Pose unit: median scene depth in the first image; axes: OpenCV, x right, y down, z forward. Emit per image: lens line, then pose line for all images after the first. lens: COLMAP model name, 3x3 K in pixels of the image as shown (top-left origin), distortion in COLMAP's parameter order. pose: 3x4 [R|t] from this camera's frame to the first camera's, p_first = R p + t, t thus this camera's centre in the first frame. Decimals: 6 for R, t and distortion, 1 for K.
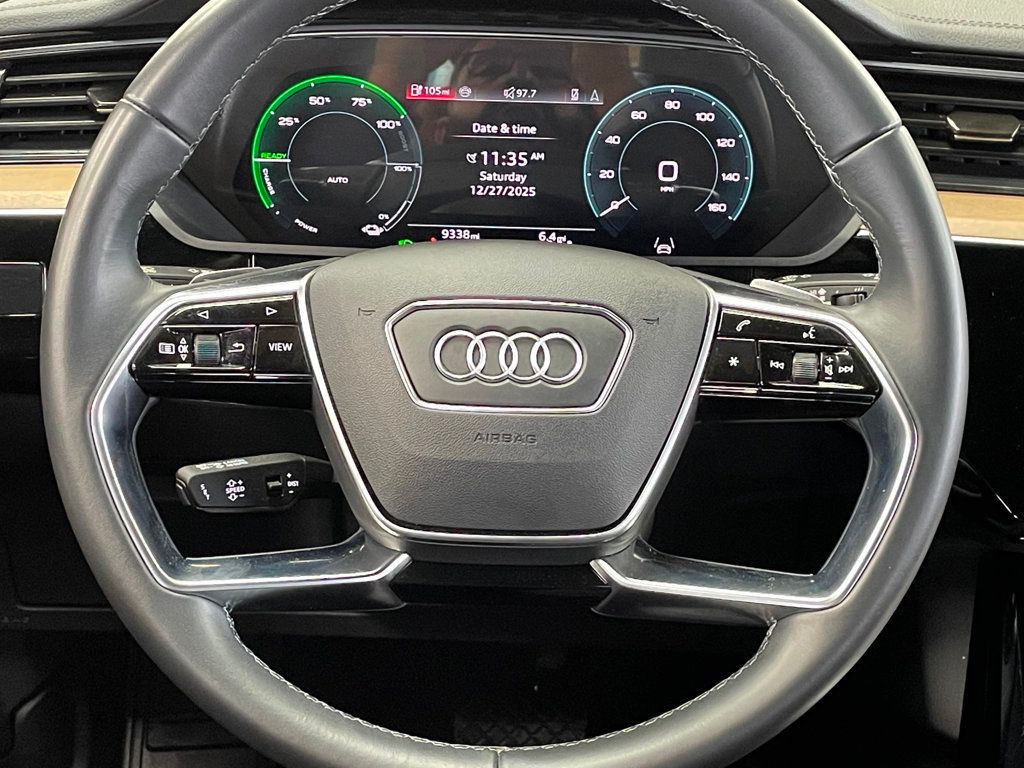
lens RADIAL K [[1655.0, 0, 512.0], [0, 1655.0, 384.0], [0, 0, 1]] dist [0.095019, -0.041002]
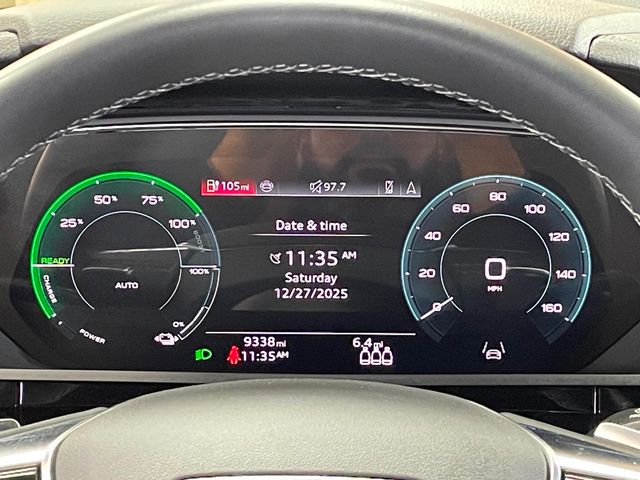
lens RADIAL K [[1509.5, 0, 320.1], [0, 1509.5, 226.3], [0, 0, 1]] dist [-0.000029, 0.111009]
pose [[0.999517, -0.017408, -0.025727, 0.021108], [0.014647, 0.994483, -0.103868, -0.068491], [0.027393, 0.103441, 0.994258, 0.188022]]
